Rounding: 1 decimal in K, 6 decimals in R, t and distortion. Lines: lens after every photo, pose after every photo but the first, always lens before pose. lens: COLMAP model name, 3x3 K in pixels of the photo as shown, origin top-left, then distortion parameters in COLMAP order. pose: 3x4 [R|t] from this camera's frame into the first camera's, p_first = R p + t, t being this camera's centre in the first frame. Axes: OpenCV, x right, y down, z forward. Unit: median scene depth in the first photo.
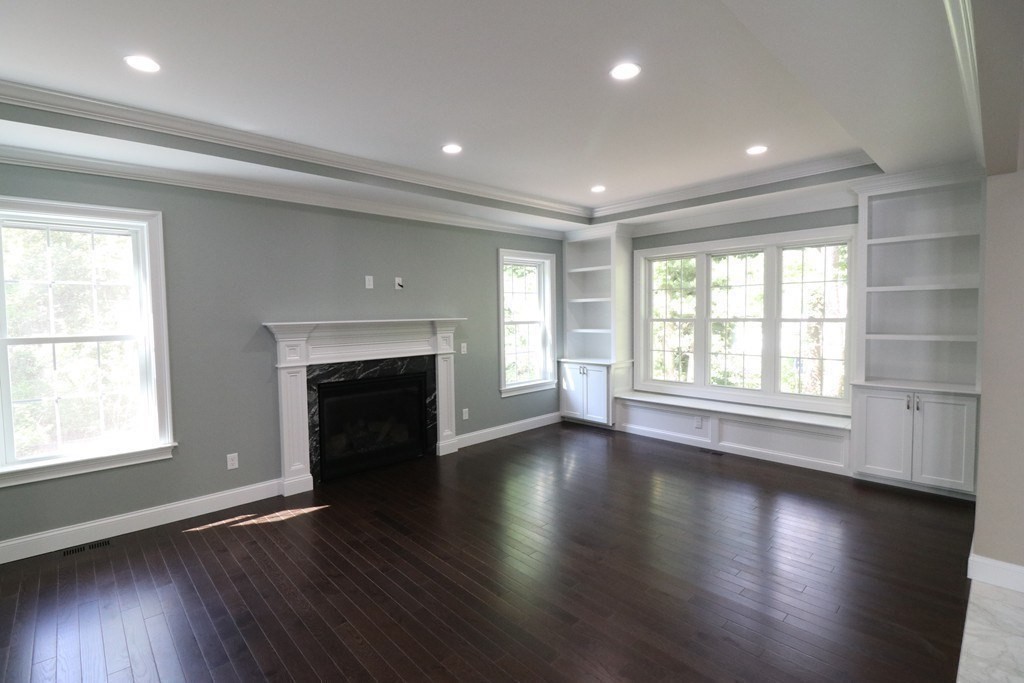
lens RADIAL K [[475.1, 0, 505.5], [0, 475.1, 336.0], [0, 0, 1]] dist [-0.008295, -0.005154]
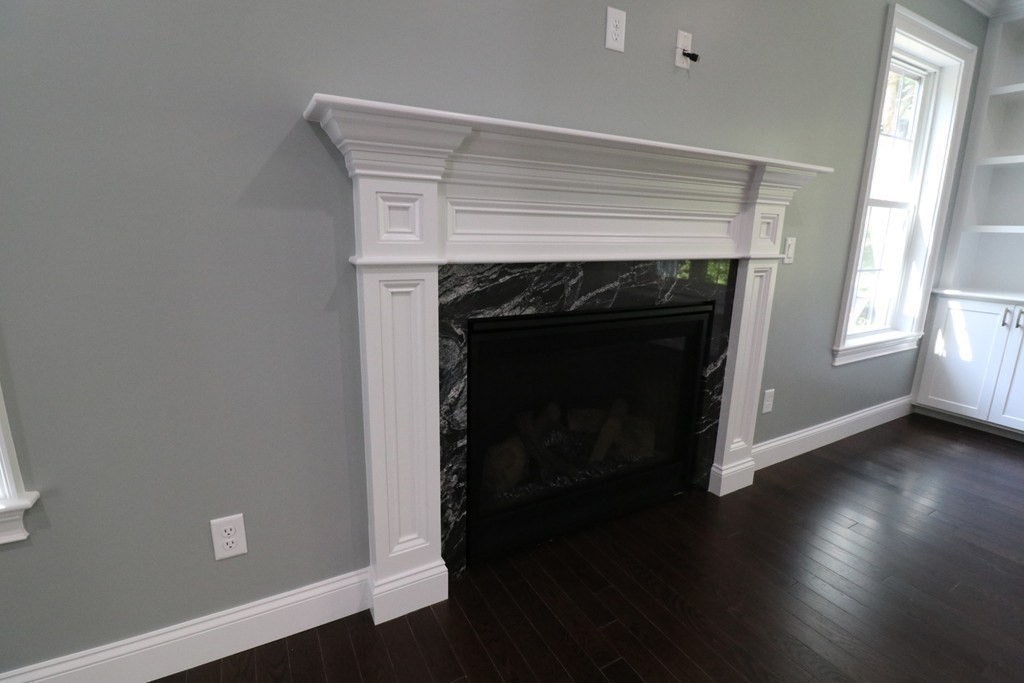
lens RADIAL K [[475.1, 0, 502.6], [0, 475.1, 338.5], [0, 0, 1]] dist [-0.008295, -0.005154]
pose [[0.966611, 0.088156, -0.240606, -0.255695], [-0.045408, 0.983027, 0.177752, 0.045597], [0.252193, -0.160892, 0.954208, 0.600864]]
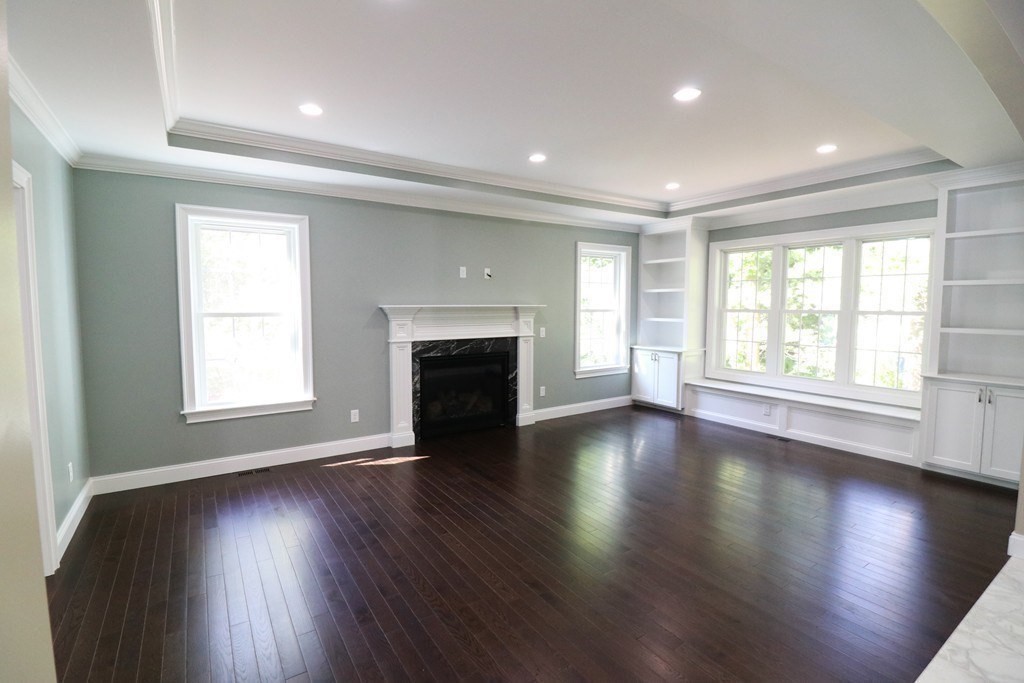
lens RADIAL K [[475.1, 0, 501.8], [0, 475.1, 337.4], [0, 0, 1]] dist [-0.008295, -0.005154]
pose [[0.984815, 0.029341, -0.171110, 0.009925], [-0.025081, 0.999321, 0.027004, 0.011808], [0.171786, -0.022302, 0.984882, -0.128204]]
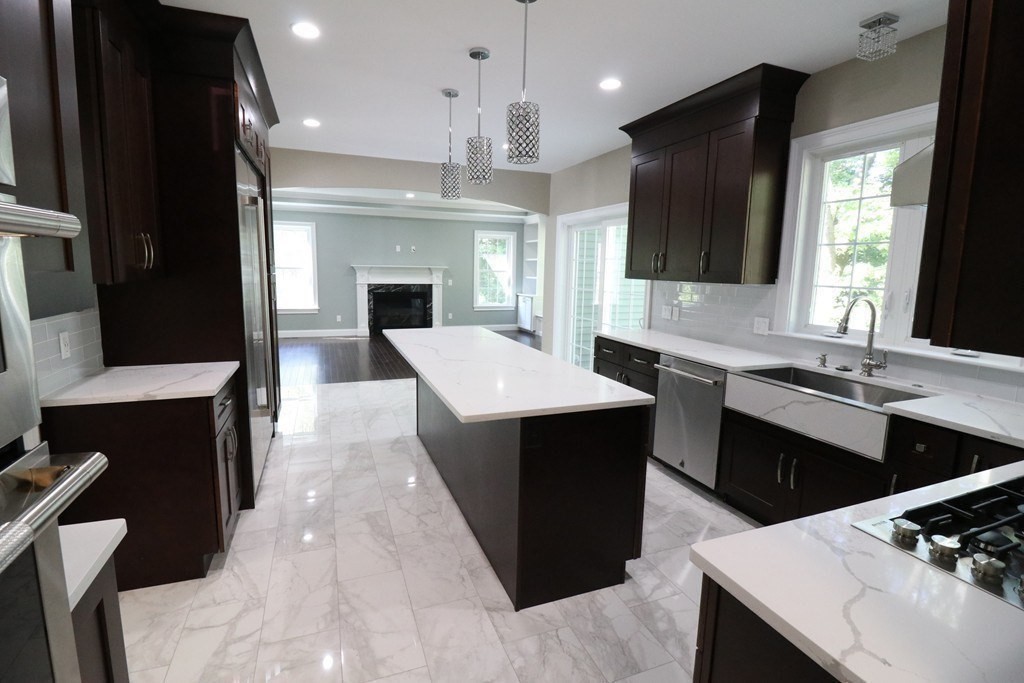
lens RADIAL K [[475.1, 0, 505.2], [0, 475.1, 334.7], [0, 0, 1]] dist [-0.008295, -0.005154]
pose [[0.925229, 0.086778, -0.369352, 0.987050], [-0.052360, 0.993382, 0.102229, 0.031558], [0.375779, -0.075245, 0.923650, -0.850117]]
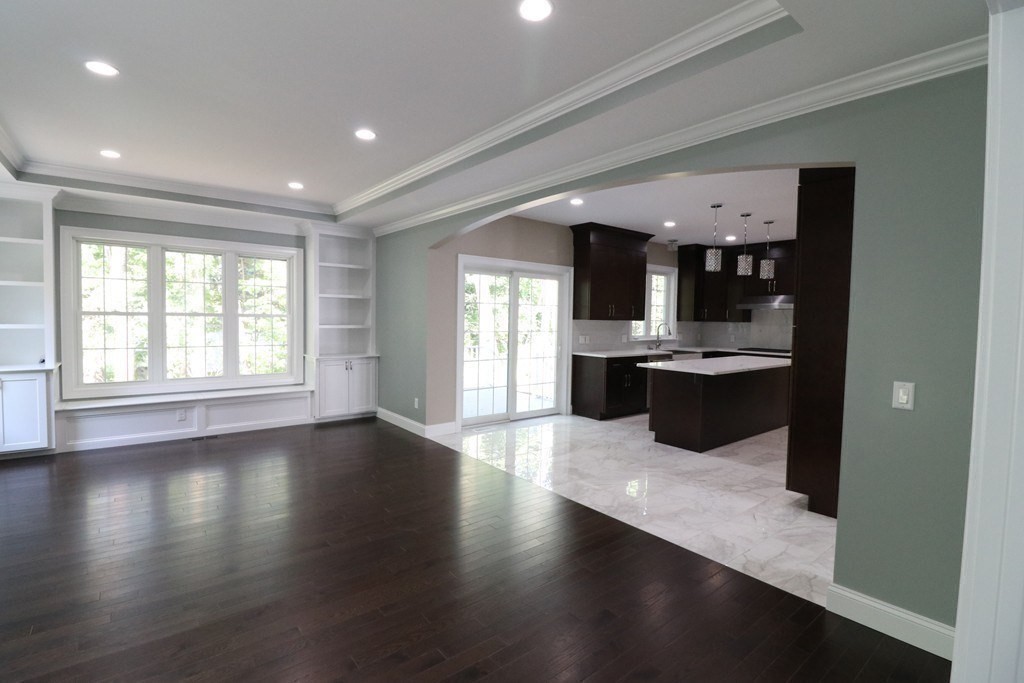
lens RADIAL K [[475.1, 0, 494.2], [0, 475.1, 341.0], [0, 0, 1]] dist [-0.008295, -0.005154]
pose [[0.088456, -0.029962, 0.995629, -0.596833], [0.032827, 0.999092, 0.027150, 0.021456], [-0.995539, 0.030282, 0.089359, 0.269899]]
